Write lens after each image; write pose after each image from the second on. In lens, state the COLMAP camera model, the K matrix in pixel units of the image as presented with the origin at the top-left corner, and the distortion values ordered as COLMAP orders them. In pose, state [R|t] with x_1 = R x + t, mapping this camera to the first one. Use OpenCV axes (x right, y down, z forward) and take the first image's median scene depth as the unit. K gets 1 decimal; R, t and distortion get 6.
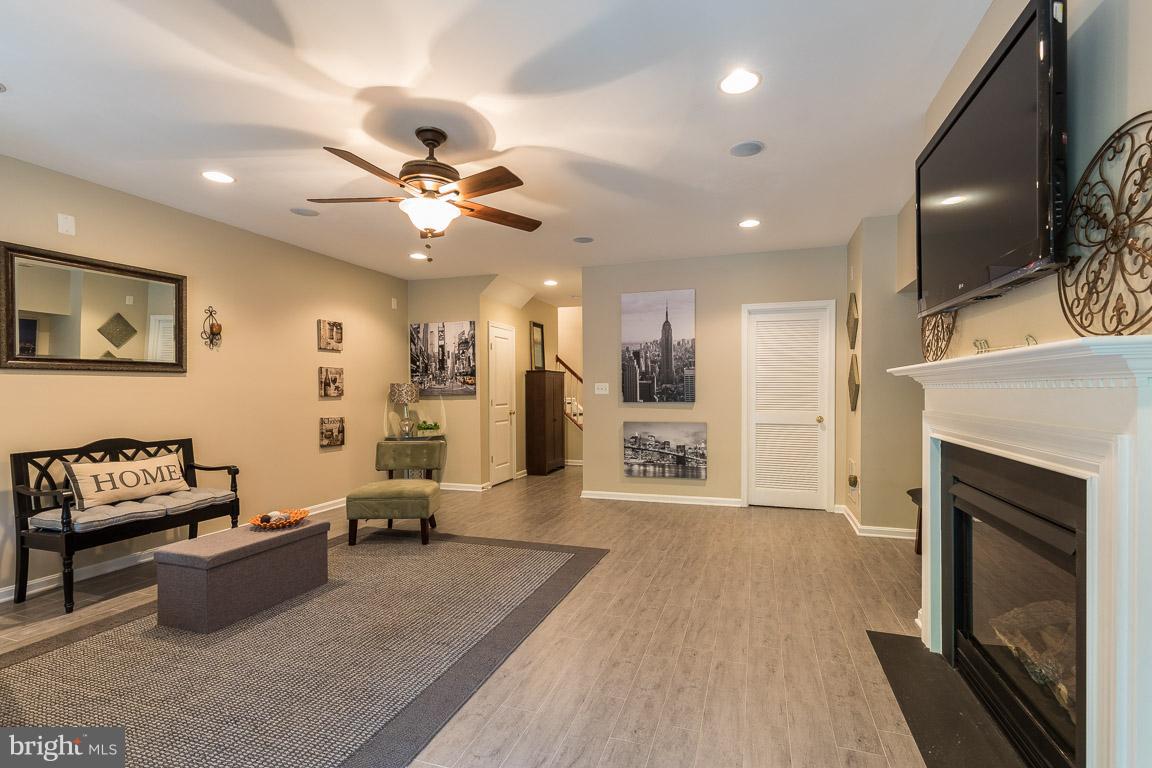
lens RADIAL K [[521.5, 0, 582.3], [0, 521.5, 396.0], [0, 0, 1]] dist [0.011077, -0.001020]
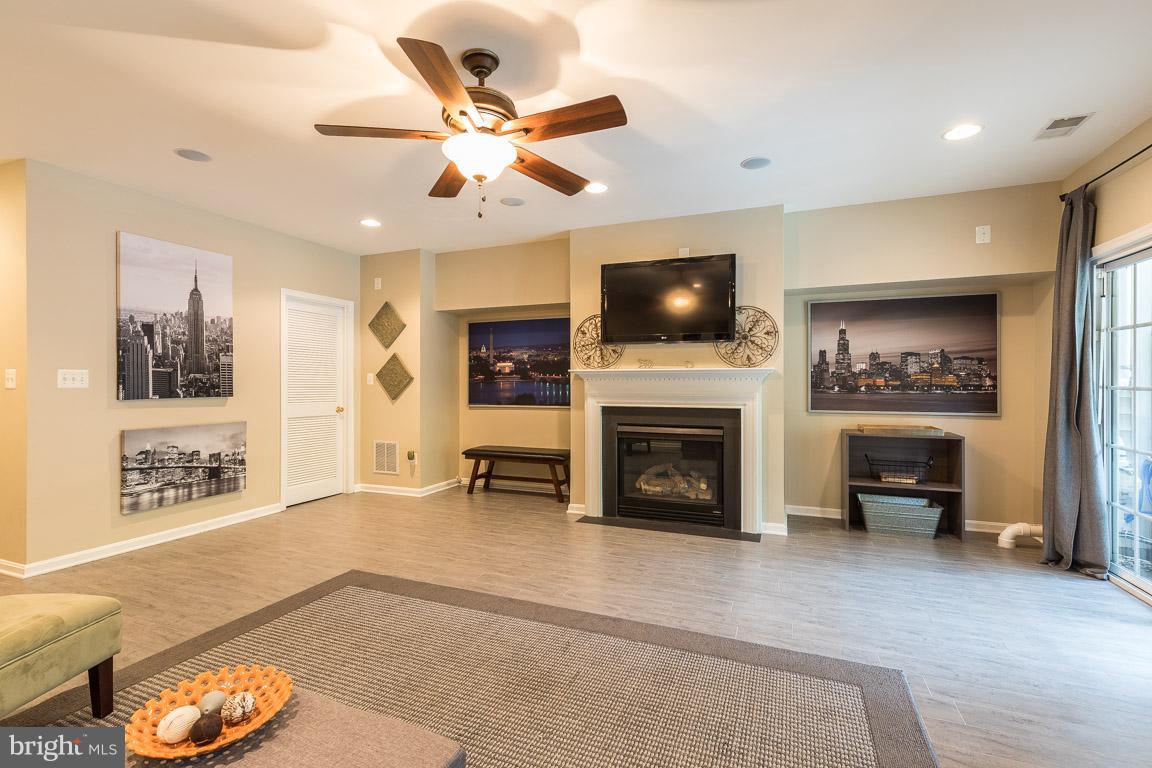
lens RADIAL K [[521.5, 0, 579.2], [0, 521.5, 381.0], [0, 0, 1]] dist [0.011077, -0.001020]
pose [[0.065708, 0.006374, 0.997819, -0.556753], [0.010991, 0.999914, -0.007111, -0.001033], [-0.997778, 0.011434, 0.065632, 0.415269]]
